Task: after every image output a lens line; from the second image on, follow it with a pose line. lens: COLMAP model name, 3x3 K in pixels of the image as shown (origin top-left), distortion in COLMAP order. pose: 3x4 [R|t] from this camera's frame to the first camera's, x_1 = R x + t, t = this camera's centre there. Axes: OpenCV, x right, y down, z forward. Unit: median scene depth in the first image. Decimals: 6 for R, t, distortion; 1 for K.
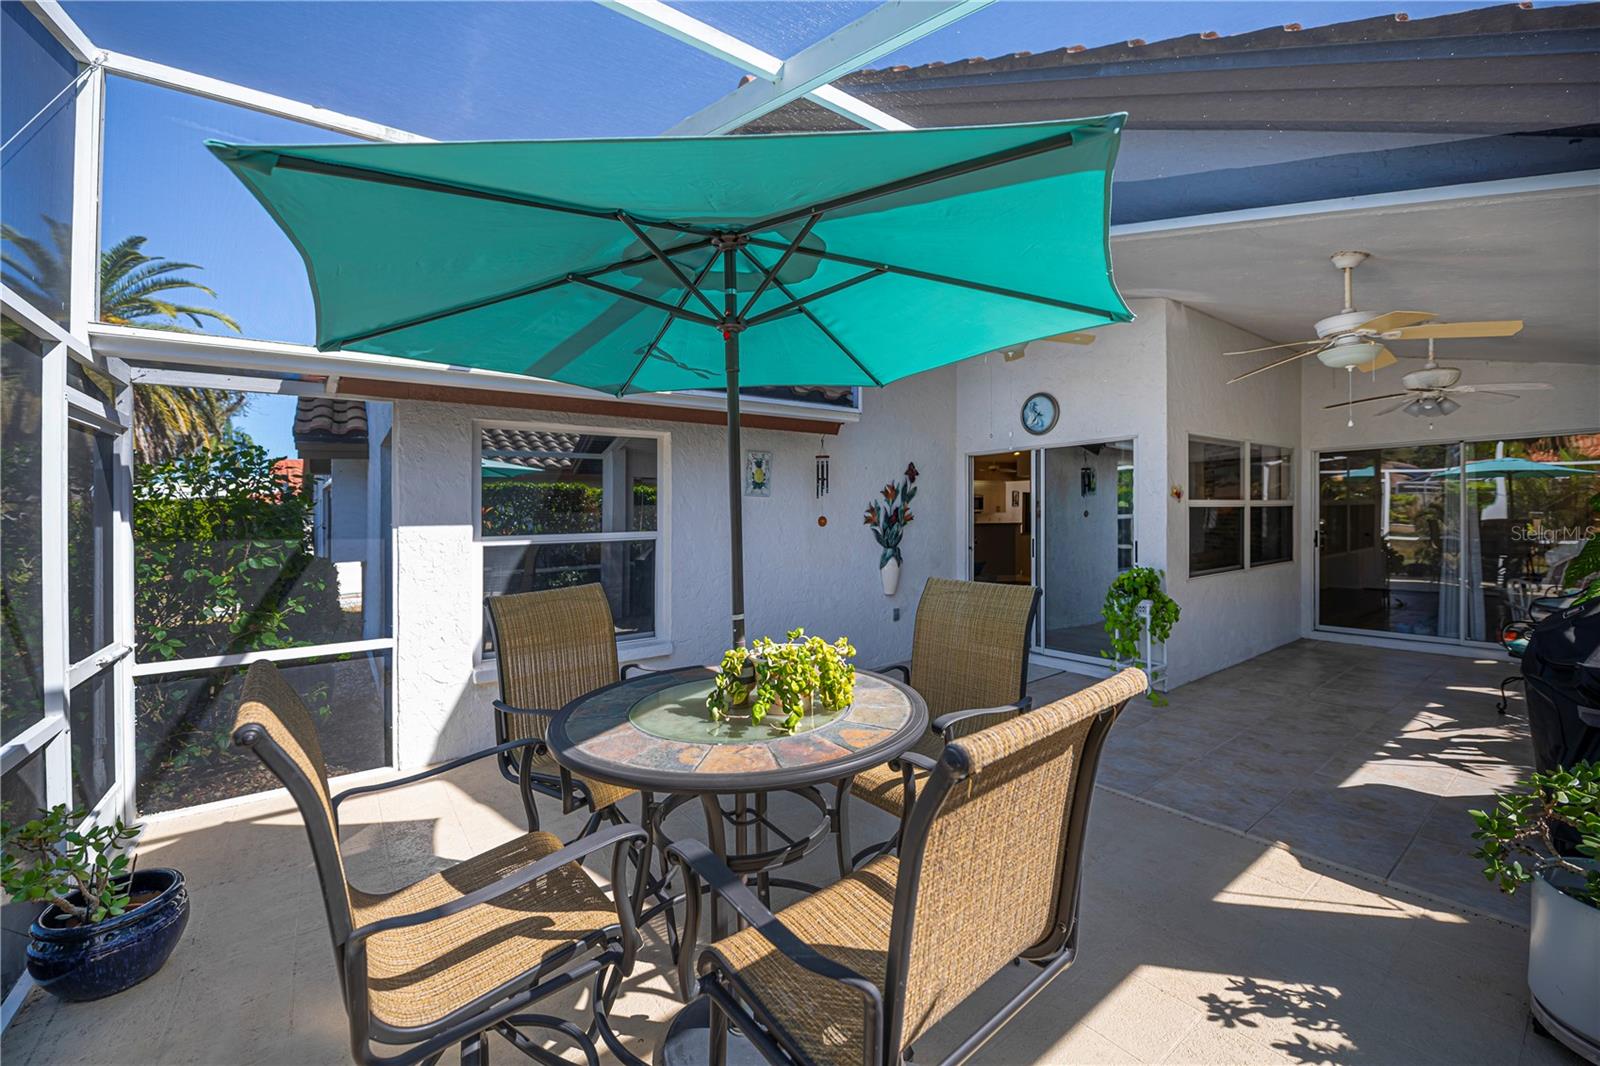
lens RADIAL K [[642.7, 0, 804.5], [0, 642.7, 522.7], [0, 0, 1]] dist [-0.002015, -0.002394]
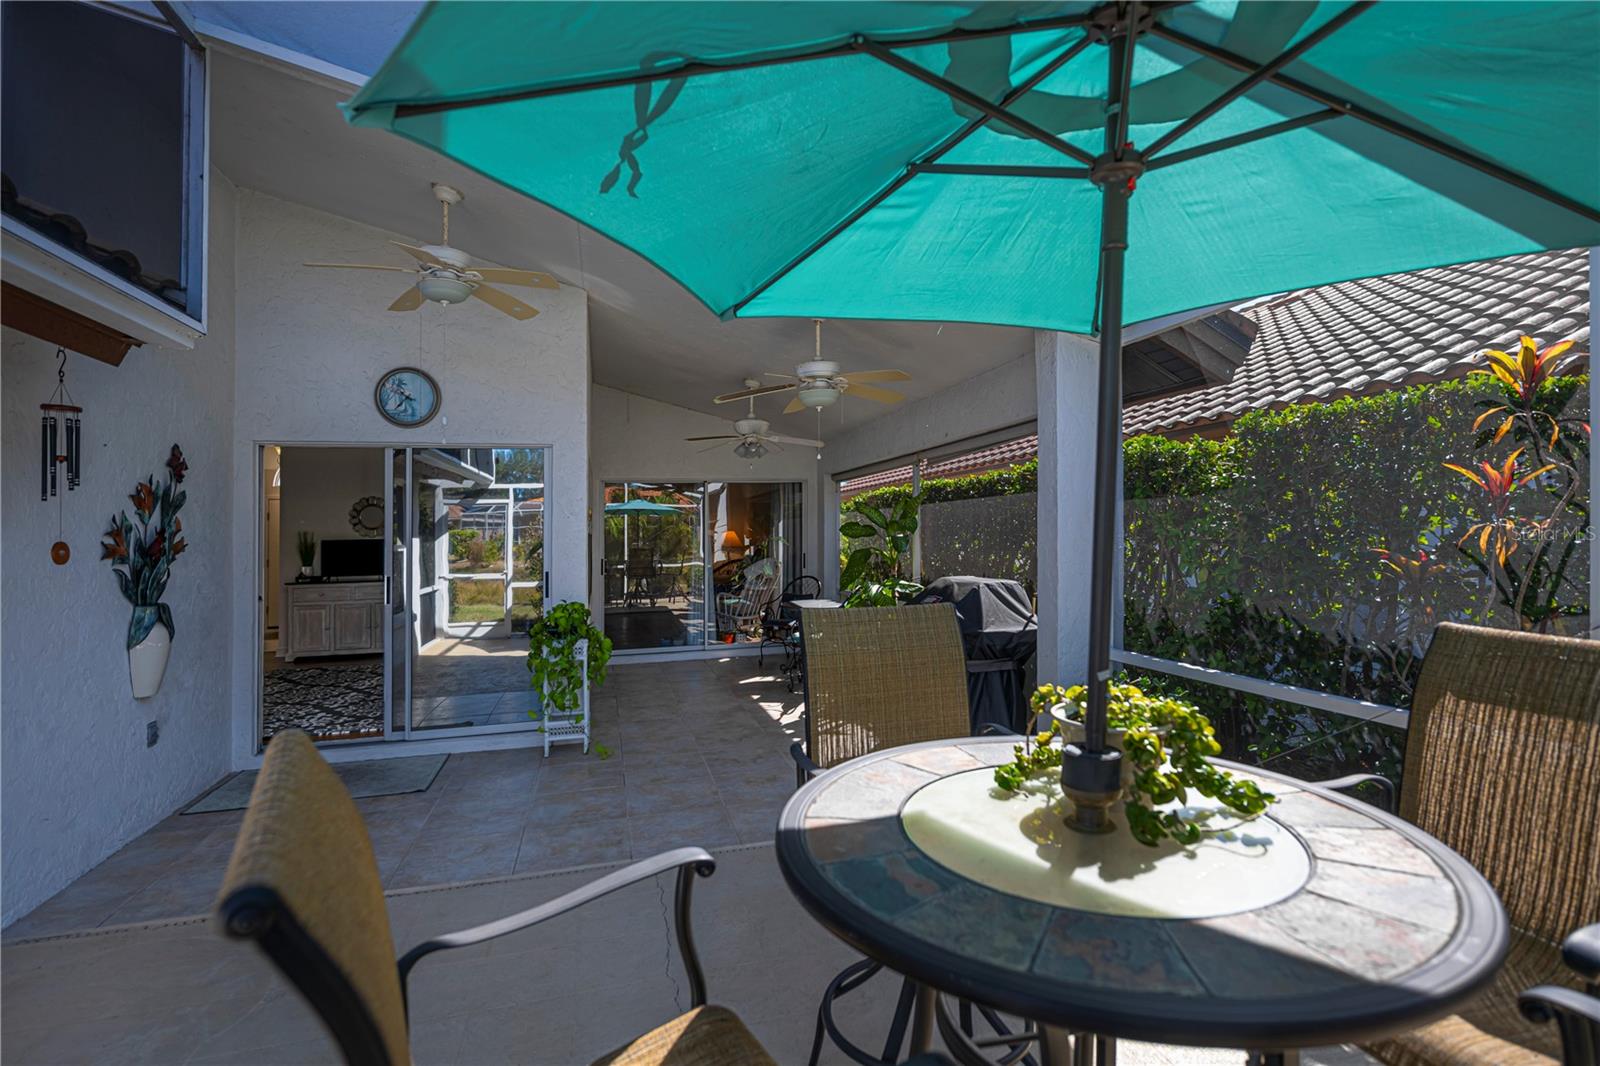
lens RADIAL K [[759.1, 0, 806.9], [0, 759.1, 561.2], [0, 0, 1]] dist [0.001052, 0.000144]
pose [[0.366853, -0.021454, 0.930031, -0.246799], [0.024842, 0.999603, 0.013260, 0.008943], [-0.929947, 0.018239, 0.367241, 0.292608]]
